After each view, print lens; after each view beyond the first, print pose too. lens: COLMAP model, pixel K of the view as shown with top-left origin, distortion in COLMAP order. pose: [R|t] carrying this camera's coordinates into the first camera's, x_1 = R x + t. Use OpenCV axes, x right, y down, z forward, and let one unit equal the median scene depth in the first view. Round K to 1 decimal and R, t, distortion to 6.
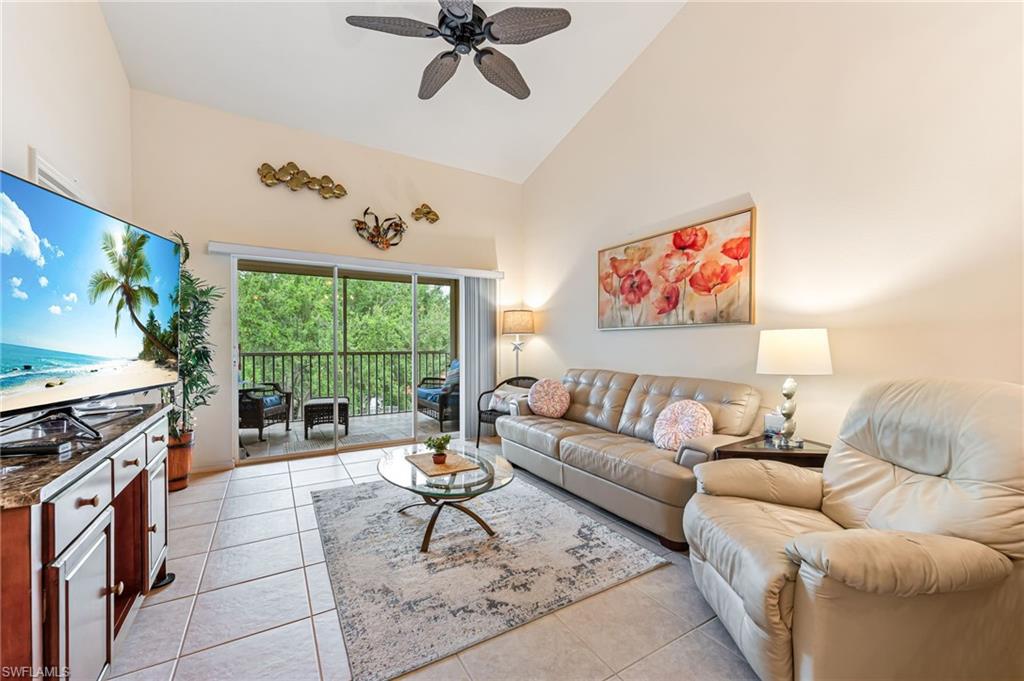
lens RADIAL K [[410.6, 0, 516.0], [0, 410.6, 345.9], [0, 0, 1]] dist [0.003693, -0.001022]
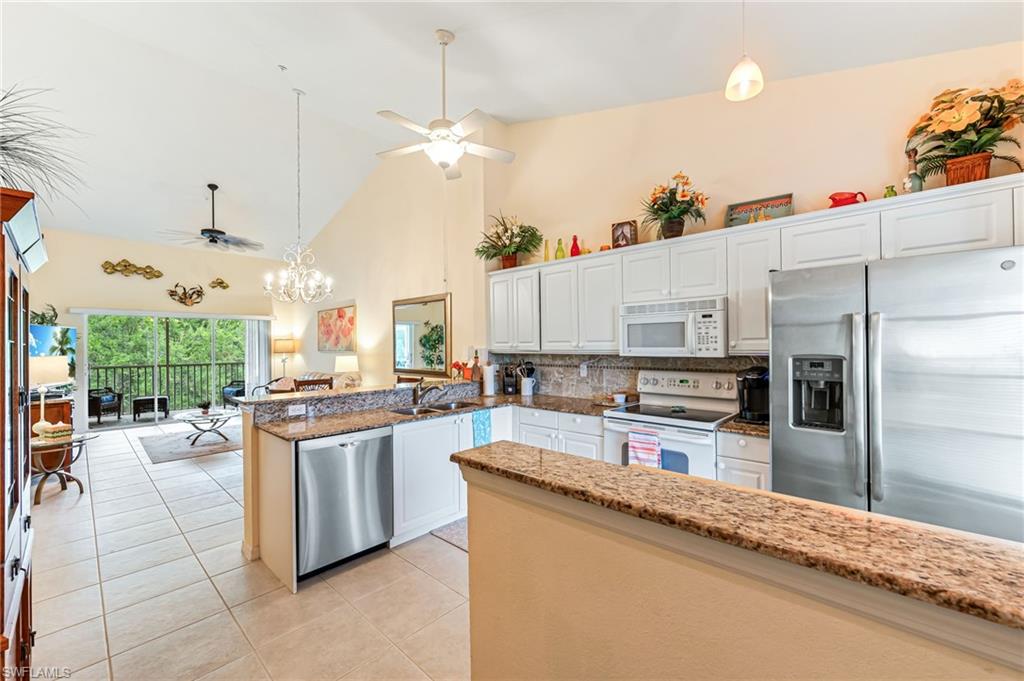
lens RADIAL K [[410.6, 0, 511.8], [0, 410.6, 343.3], [0, 0, 1]] dist [0.003693, -0.001022]
pose [[0.962666, -0.007367, 0.270591, 0.617094], [0.011310, 0.999851, -0.013015, -0.048113], [-0.270454, 0.015590, 0.962607, -1.235574]]
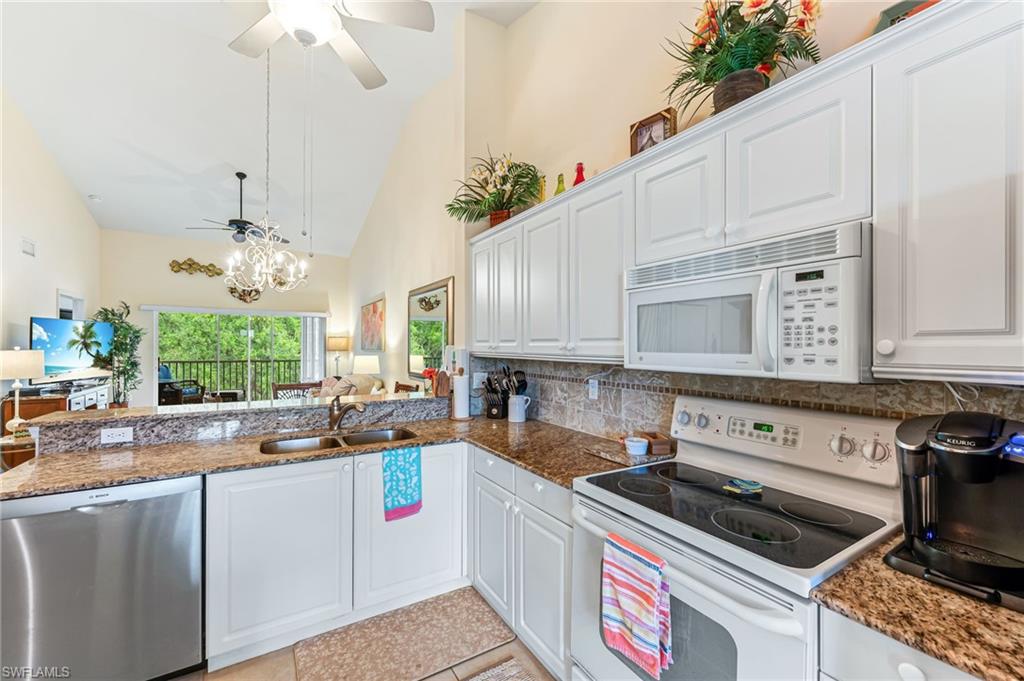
lens RADIAL K [[410.6, 0, 514.6], [0, 410.6, 346.8], [0, 0, 1]] dist [0.003693, -0.001022]
pose [[0.999925, 0.006466, 0.010427, 0.948808], [-0.006373, 0.999940, -0.008898, -0.048401], [-0.010484, 0.008831, 0.999906, -0.903409]]
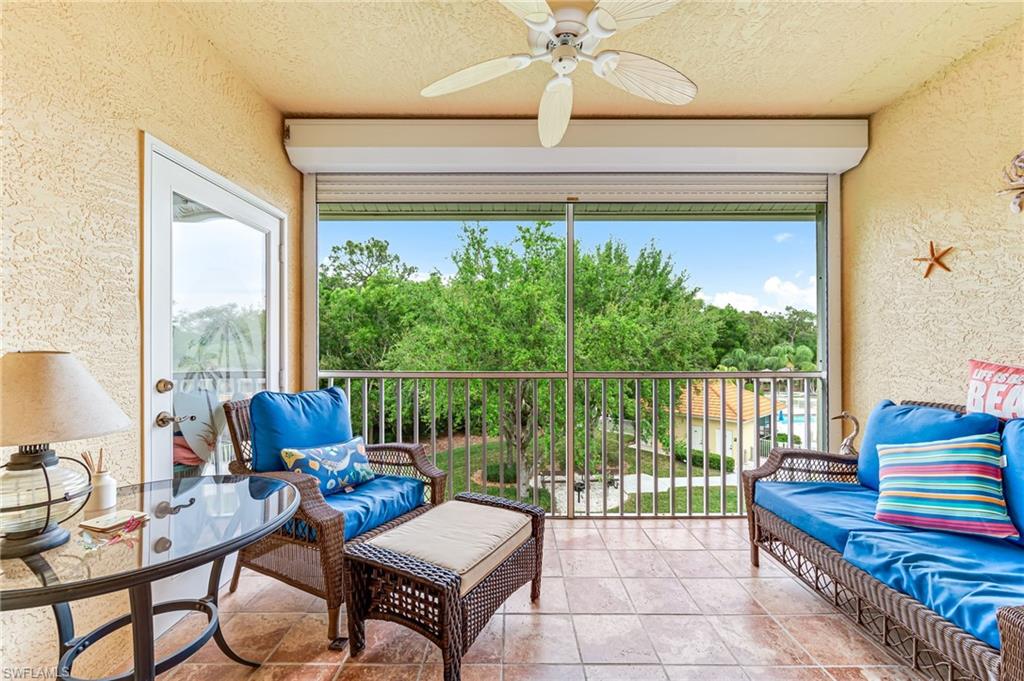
lens RADIAL K [[410.6, 0, 508.4], [0, 410.6, 344.5], [0, 0, 1]] dist [0.003693, -0.001022]
pose [[0.851736, -0.003708, -0.523957, -0.444815], [-0.007241, 0.999796, -0.018847, -0.011256], [0.523921, 0.019847, 0.851536, 1.062022]]
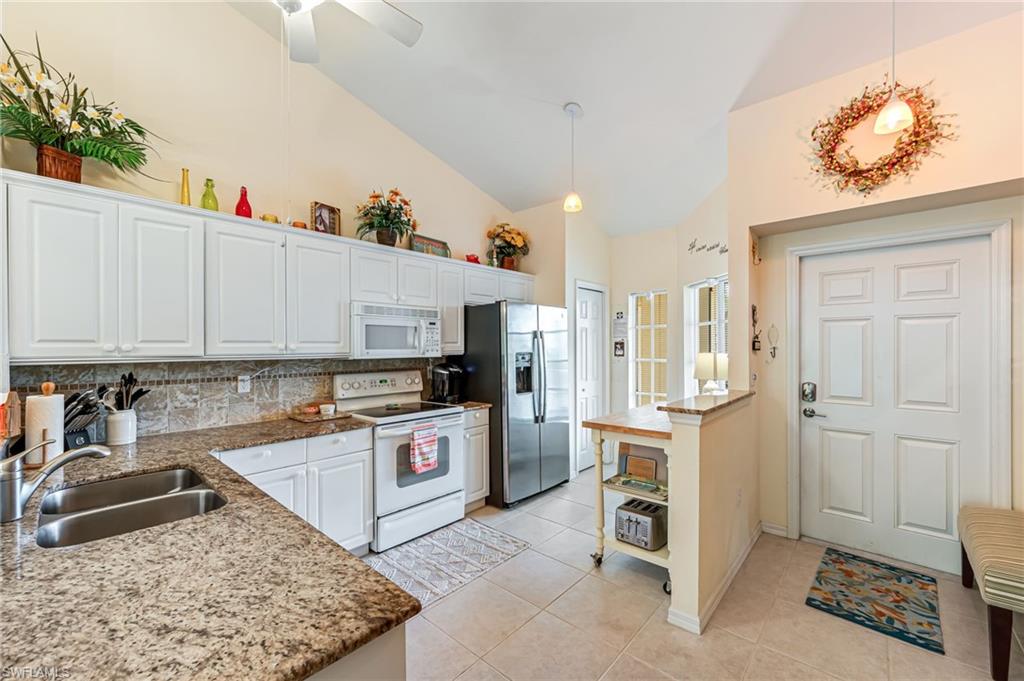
lens RADIAL K [[410.6, 0, 519.5], [0, 410.6, 348.0], [0, 0, 1]] dist [0.003693, -0.001022]
pose [[-0.299561, -0.001000, 0.954077, 0.231826], [0.015604, 0.999861, 0.005947, -0.050706], [-0.953949, 0.016669, -0.299504, -0.524210]]
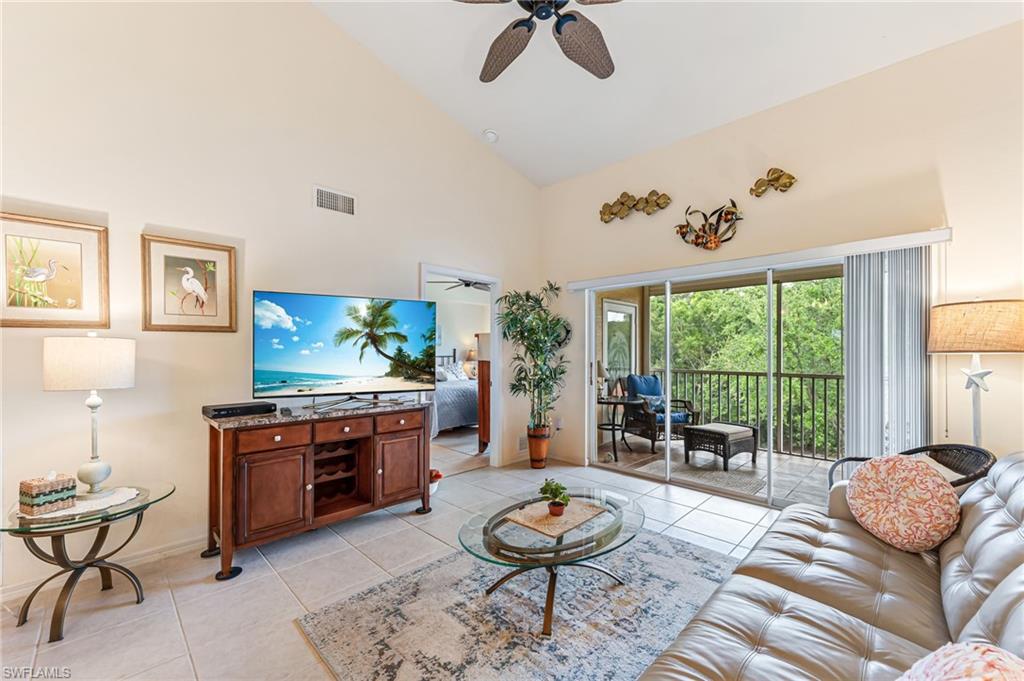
lens RADIAL K [[410.6, 0, 518.2], [0, 410.6, 353.2], [0, 0, 1]] dist [0.003693, -0.001022]
pose [[0.265322, 0.000296, -0.964160, 0.430687], [-0.011896, 0.999925, -0.002967, -0.028129], [0.964087, 0.012257, 0.265305, 0.500686]]
